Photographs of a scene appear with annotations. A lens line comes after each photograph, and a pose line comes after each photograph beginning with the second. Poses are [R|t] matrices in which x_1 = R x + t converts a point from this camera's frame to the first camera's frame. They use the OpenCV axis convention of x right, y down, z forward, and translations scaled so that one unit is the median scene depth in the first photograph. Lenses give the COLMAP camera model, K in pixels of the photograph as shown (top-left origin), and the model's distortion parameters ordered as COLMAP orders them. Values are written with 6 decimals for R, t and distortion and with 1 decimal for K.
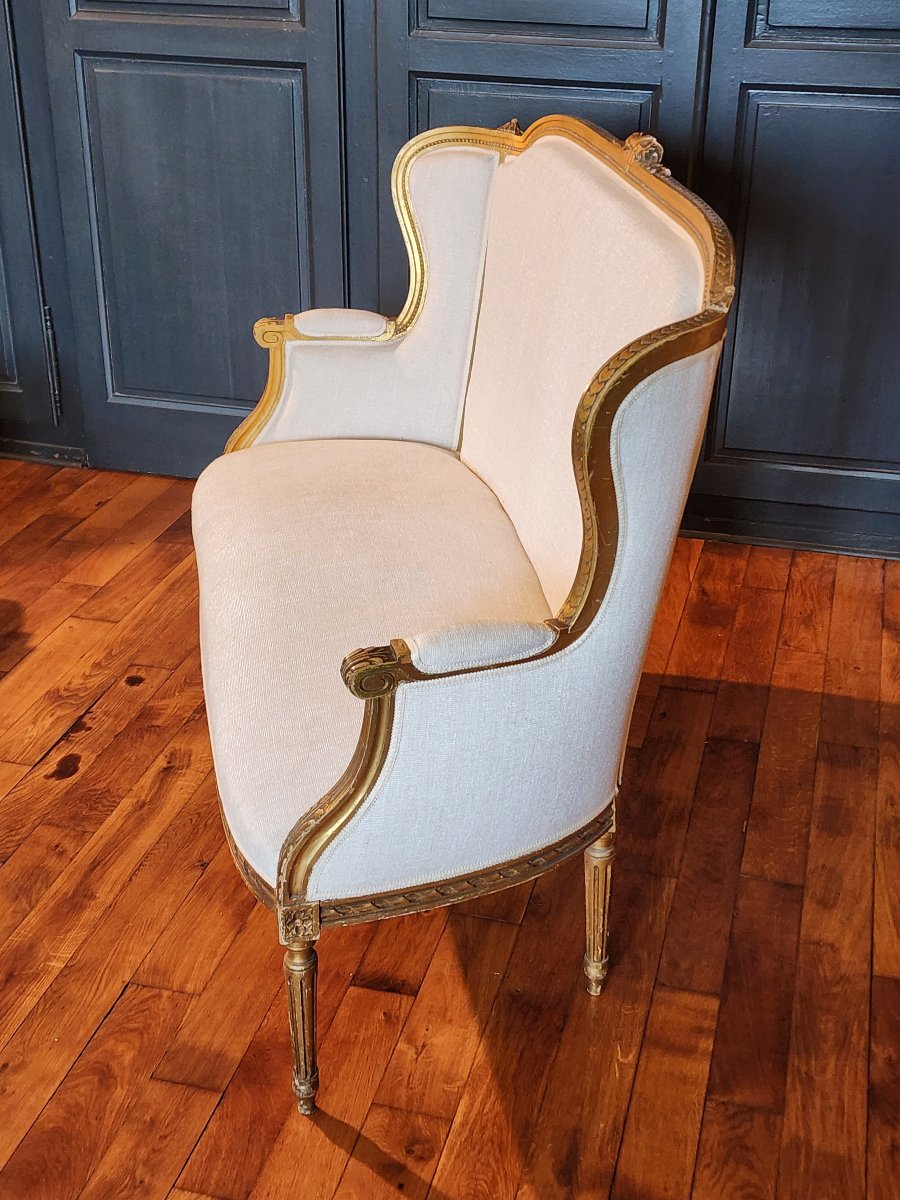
lens RADIAL K [[1610.1, 0, 451.1], [0, 1610.1, 599.7], [0, 0, 1]] dist [0.065747, 0.000000]
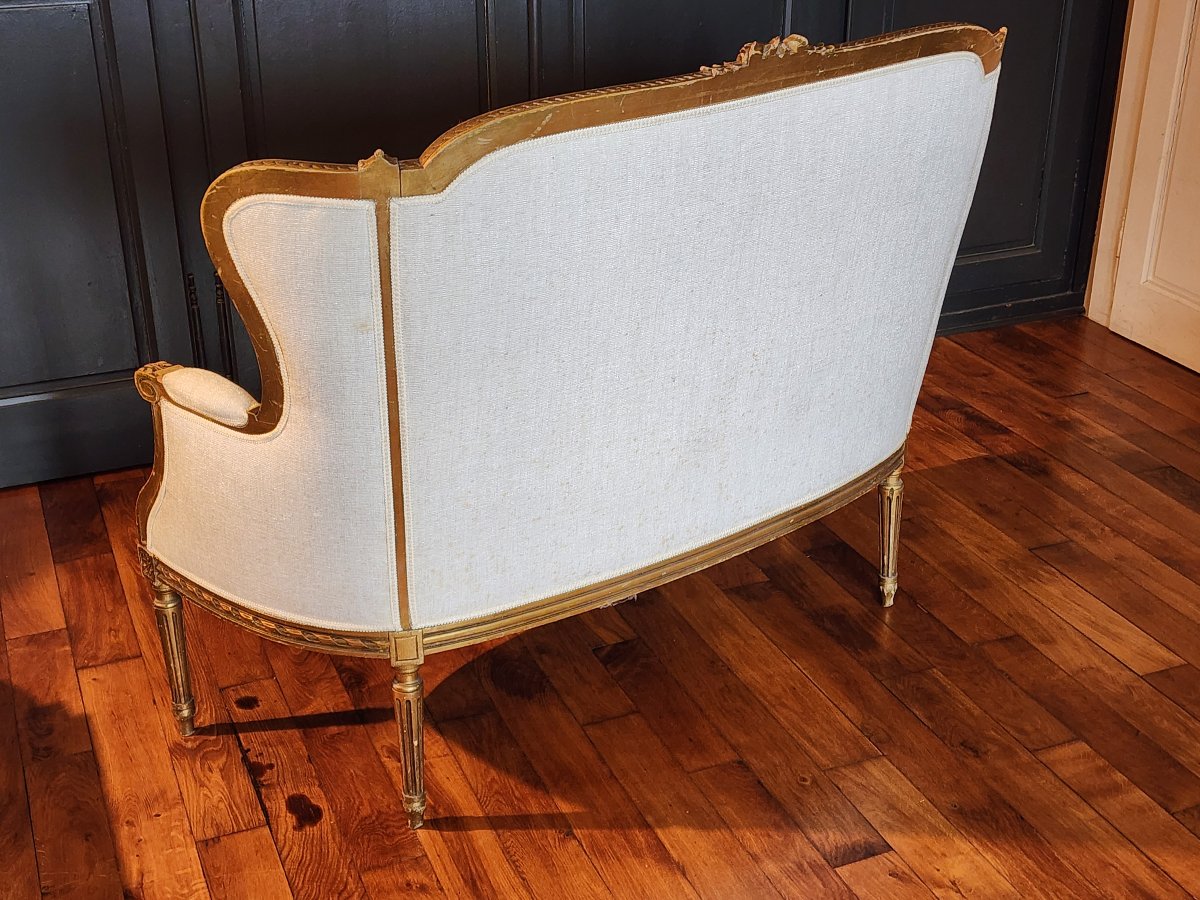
lens RADIAL K [[1610.1, 0, 593.0], [0, 1610.1, 453.9], [0, 0, 1]] dist [0.065747, 0.000000]
pose [[0.785235, -0.267341, 0.558511, -0.564330], [0.277008, 0.958367, 0.069280, -0.096552], [-0.553780, 0.100311, 0.826599, 0.200863]]
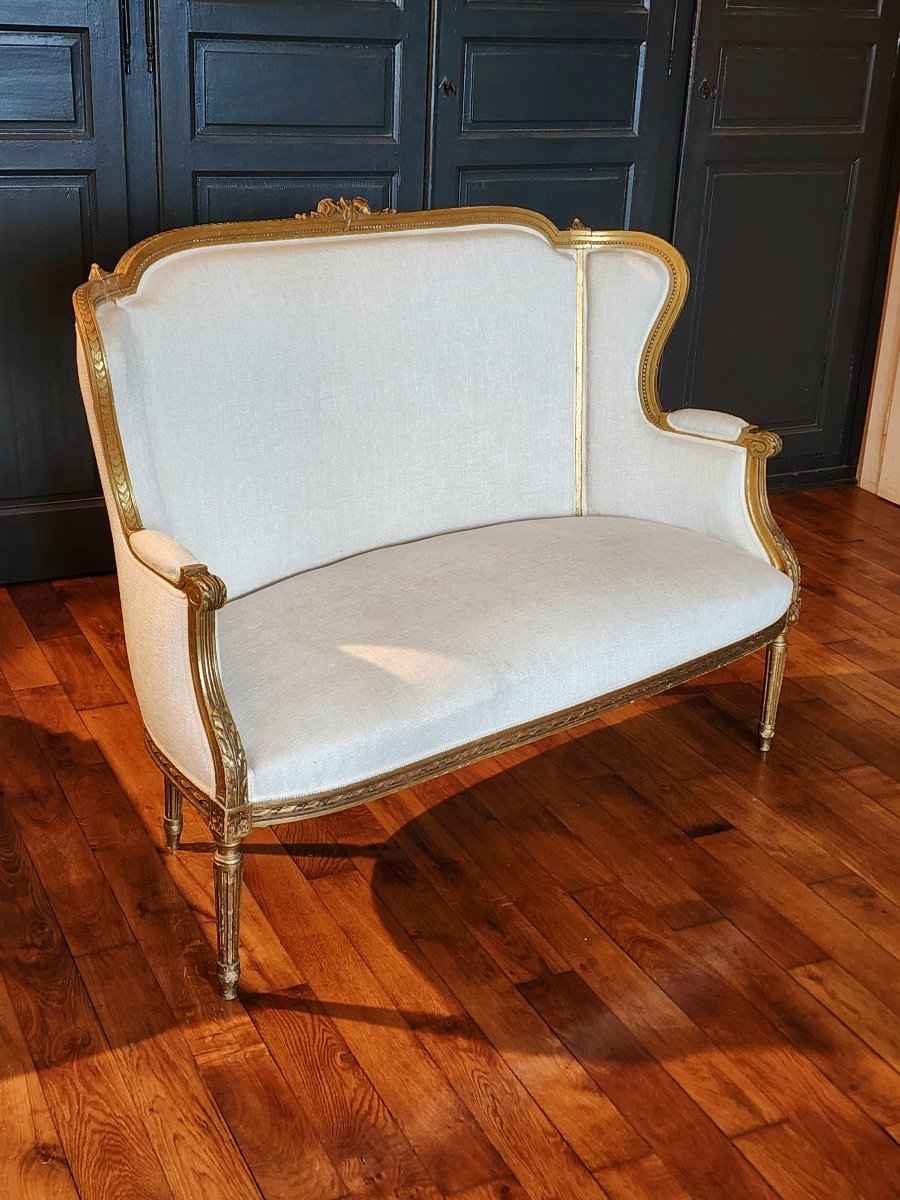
lens RADIAL K [[1610.1, 0, 459.4], [0, 1610.1, 623.7], [0, 0, 1]] dist [0.065747, 0.000000]
pose [[0.745630, -0.227904, 0.626175, -0.835089], [0.258285, 0.965080, 0.043694, -0.030489], [-0.614267, 0.129152, 0.778457, 0.063025]]
